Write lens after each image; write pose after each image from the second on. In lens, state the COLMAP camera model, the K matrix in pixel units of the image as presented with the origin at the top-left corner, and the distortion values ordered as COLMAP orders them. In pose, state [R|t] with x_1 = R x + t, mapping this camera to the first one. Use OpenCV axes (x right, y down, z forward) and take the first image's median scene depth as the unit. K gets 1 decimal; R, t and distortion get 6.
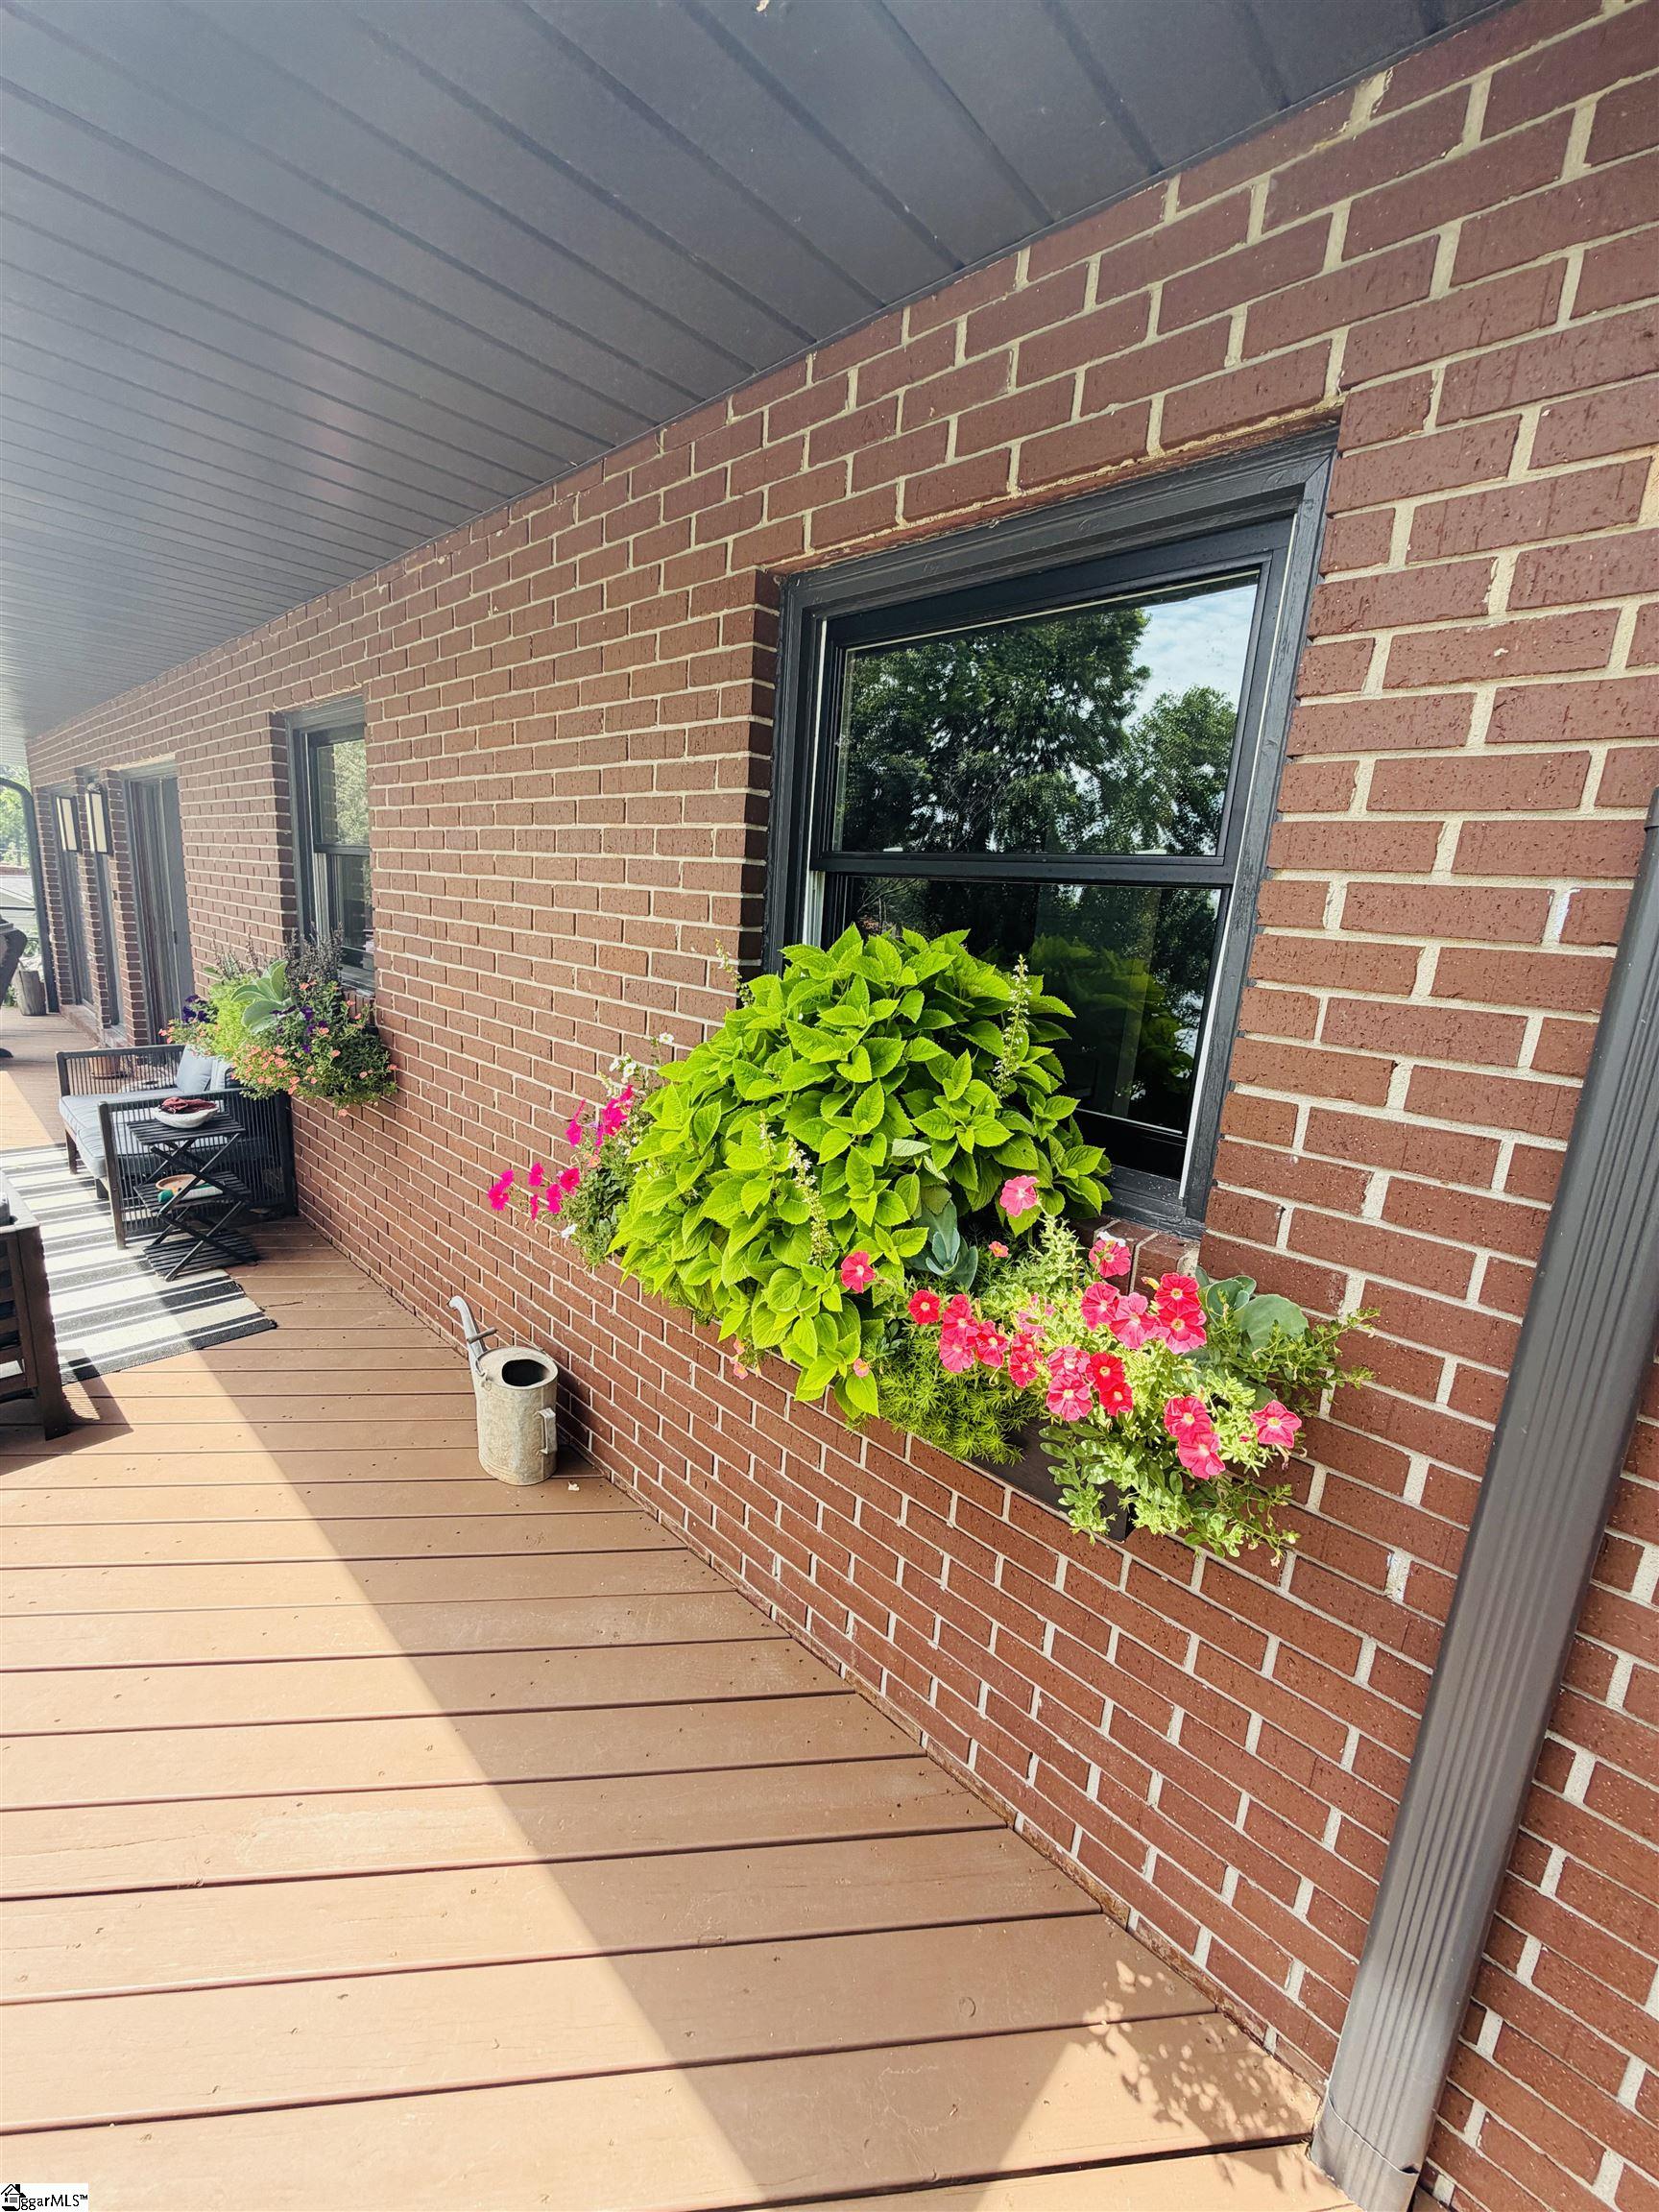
lens RADIAL K [[878.0, 0, 842.4], [0, 878.0, 1097.9], [0, 0, 1]] dist [-0.003273, -0.000408]
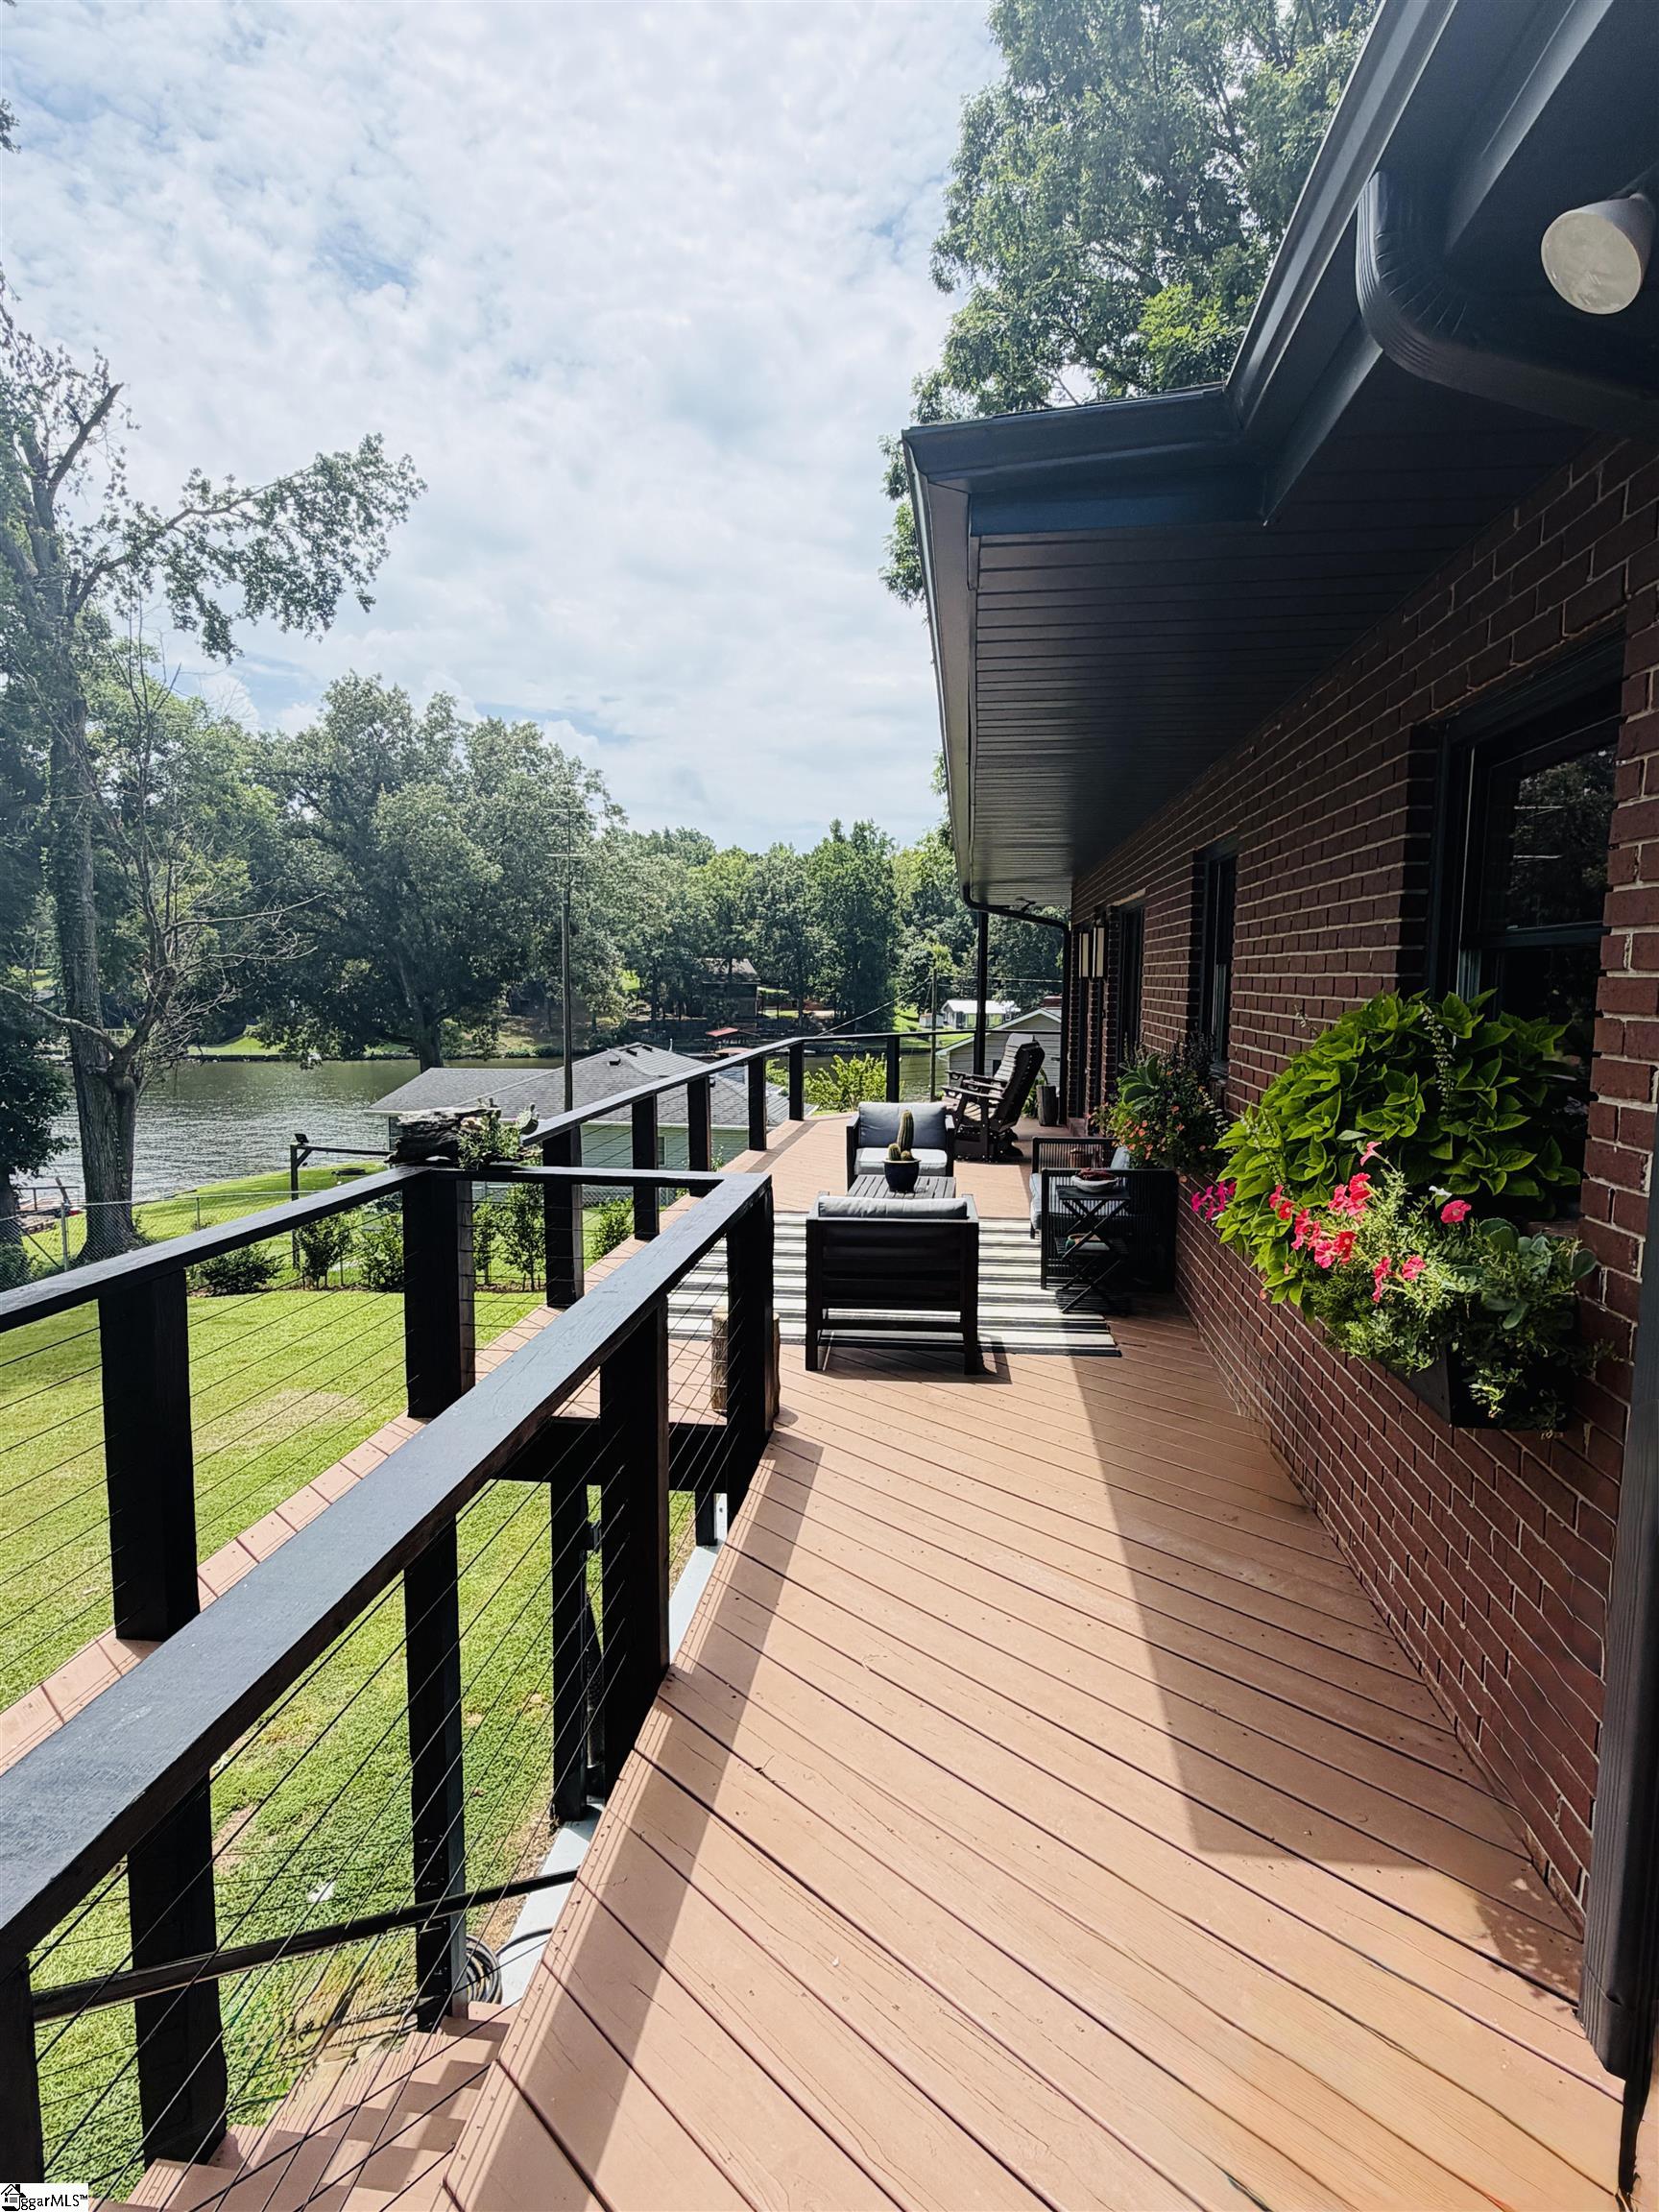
lens RADIAL K [[1221.2, 0, 829.4], [0, 1221.2, 1106.7], [0, 0, 1]] dist [0.002856, -0.004016]
pose [[0.585311, 0.018626, -0.810595, 0.492706], [-0.137677, 0.987501, -0.076722, 0.114654], [0.799034, 0.156507, 0.580560, -0.358037]]
